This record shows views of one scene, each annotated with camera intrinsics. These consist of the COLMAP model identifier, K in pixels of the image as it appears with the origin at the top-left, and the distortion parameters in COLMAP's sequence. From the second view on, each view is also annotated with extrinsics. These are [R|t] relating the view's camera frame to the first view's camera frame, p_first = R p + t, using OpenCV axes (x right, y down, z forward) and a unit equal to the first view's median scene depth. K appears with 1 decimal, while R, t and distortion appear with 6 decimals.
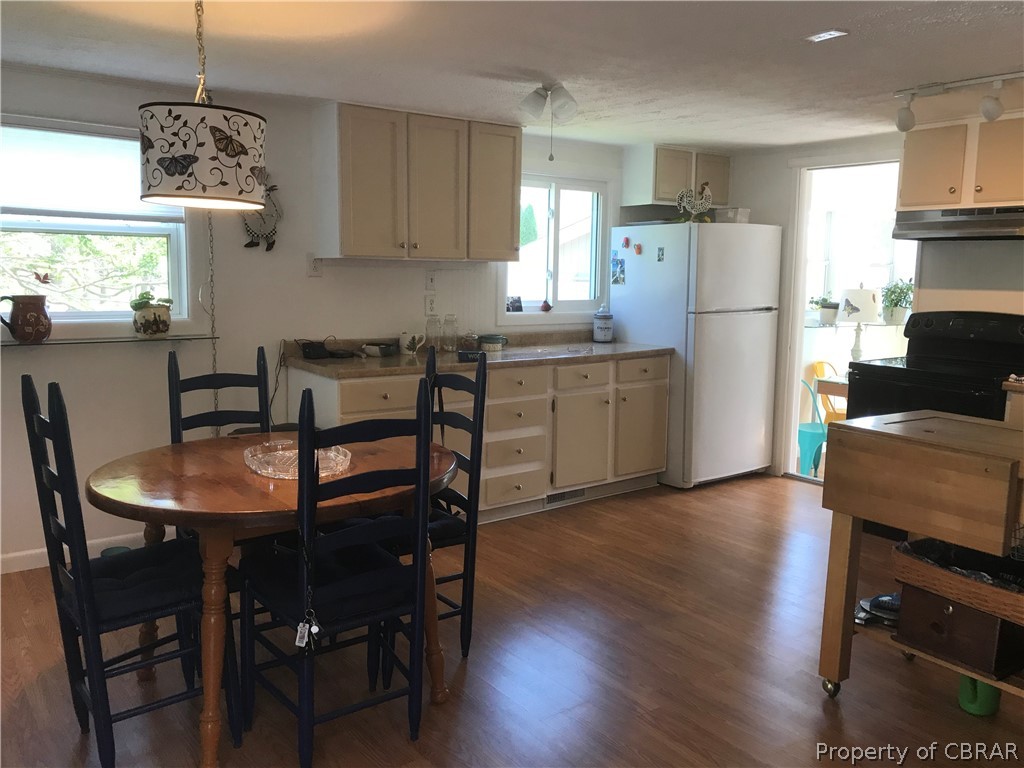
lens RADIAL K [[846.9, 0, 512.5], [0, 846.9, 388.5], [0, 0, 1]] dist [0.043066, -0.055188]
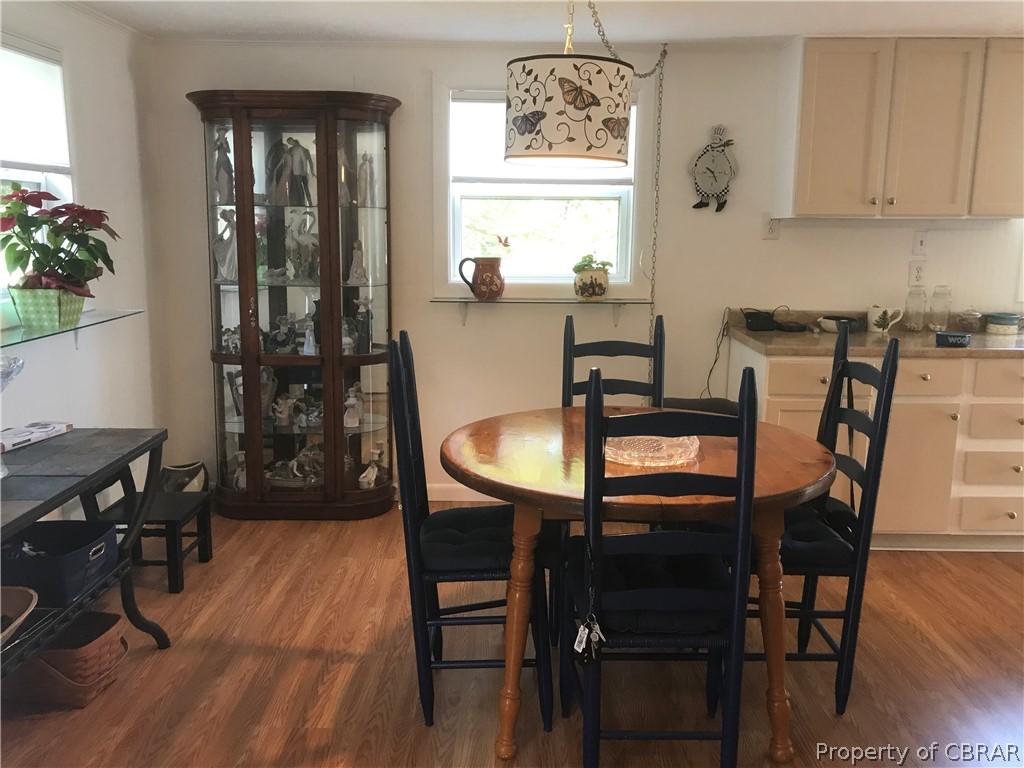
lens RADIAL K [[846.9, 0, 512.0], [0, 846.9, 378.5], [0, 0, 1]] dist [0.043066, -0.055188]
pose [[0.797609, 0.098104, -0.595144, 0.138110], [-0.079340, 0.995176, 0.057714, -0.021291], [0.597934, 0.001185, 0.801544, 0.159993]]
